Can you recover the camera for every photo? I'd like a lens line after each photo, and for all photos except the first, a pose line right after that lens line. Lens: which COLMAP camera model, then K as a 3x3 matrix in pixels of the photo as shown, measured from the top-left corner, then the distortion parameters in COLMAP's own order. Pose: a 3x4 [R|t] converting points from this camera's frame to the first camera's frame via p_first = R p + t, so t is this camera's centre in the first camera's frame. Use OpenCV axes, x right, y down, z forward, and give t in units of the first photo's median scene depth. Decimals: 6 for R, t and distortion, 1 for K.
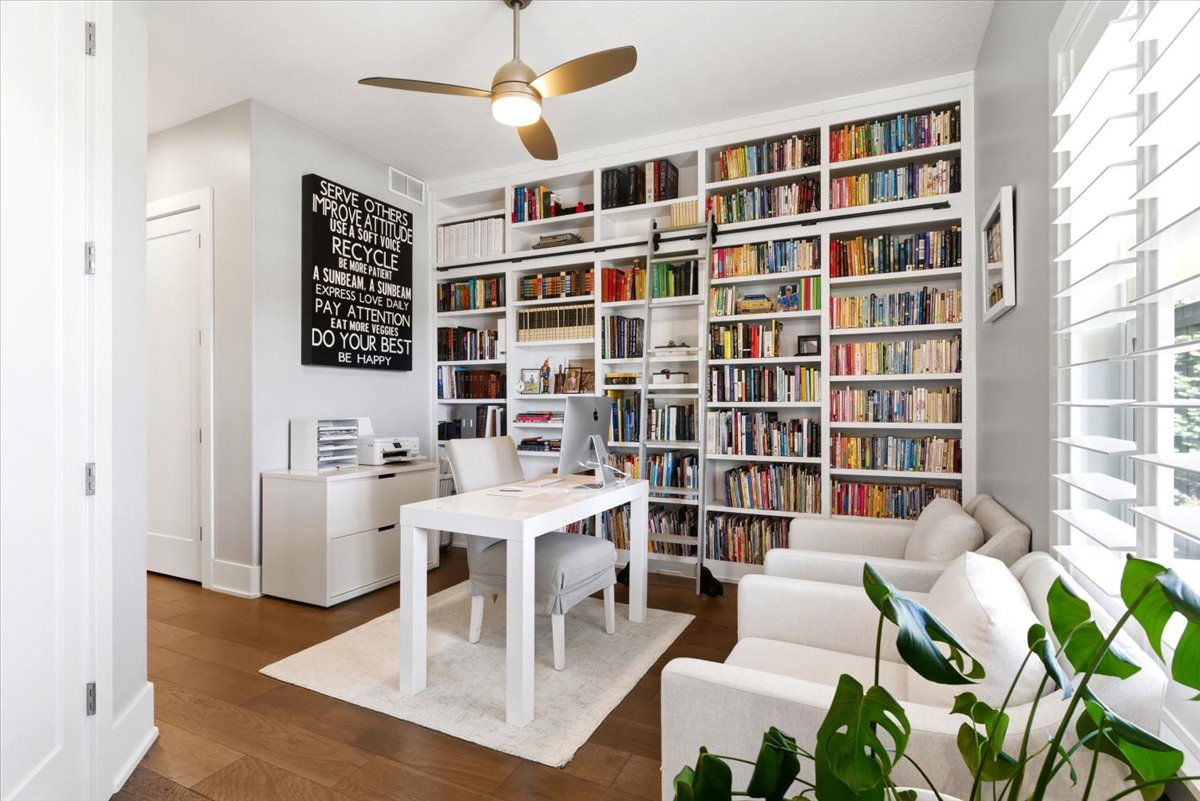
lens RADIAL K [[578.9, 0, 599.1], [0, 578.9, 401.7], [0, 0, 1]] dist [-0.000870, 0.000247]
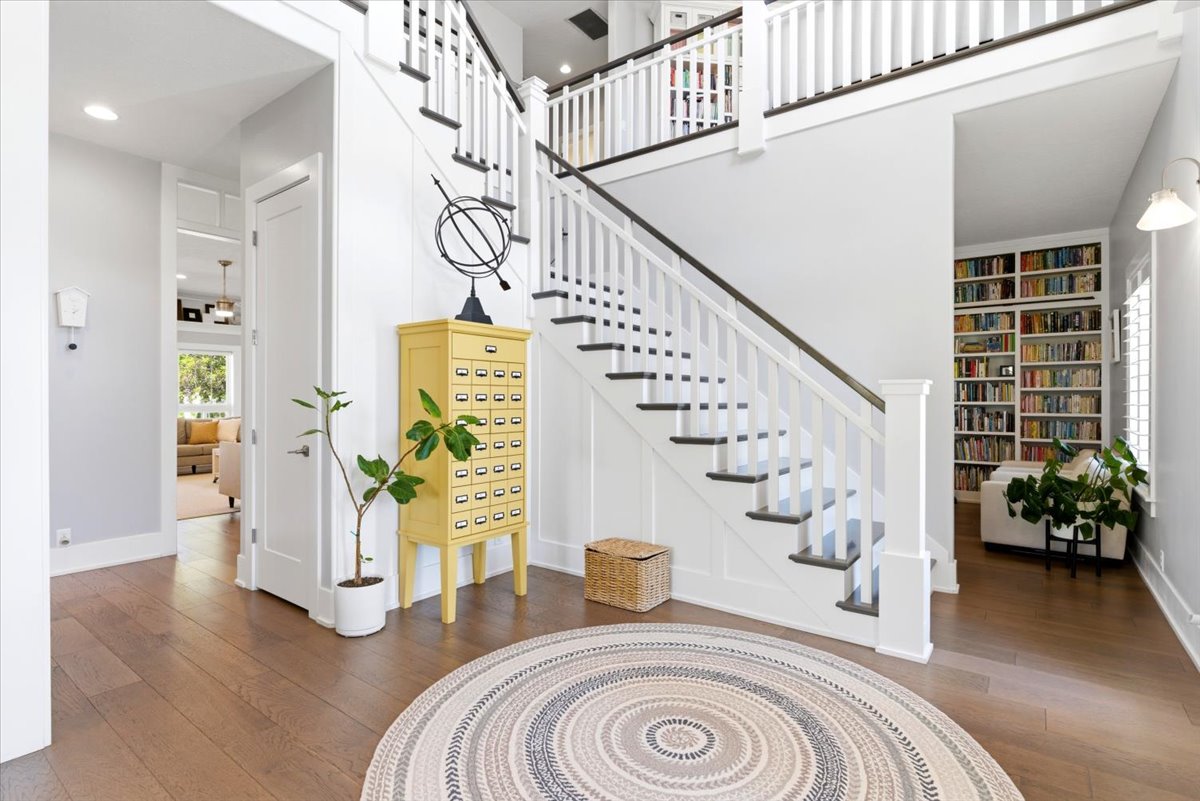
lens RADIAL K [[578.9, 0, 600.4], [0, 578.9, 396.8], [0, 0, 1]] dist [-0.000870, 0.000247]
pose [[0.978242, 0.005633, -0.207390, -0.523747], [-0.006982, 0.999959, -0.005773, 0.003549], [0.207349, 0.007095, 0.978241, -1.071711]]
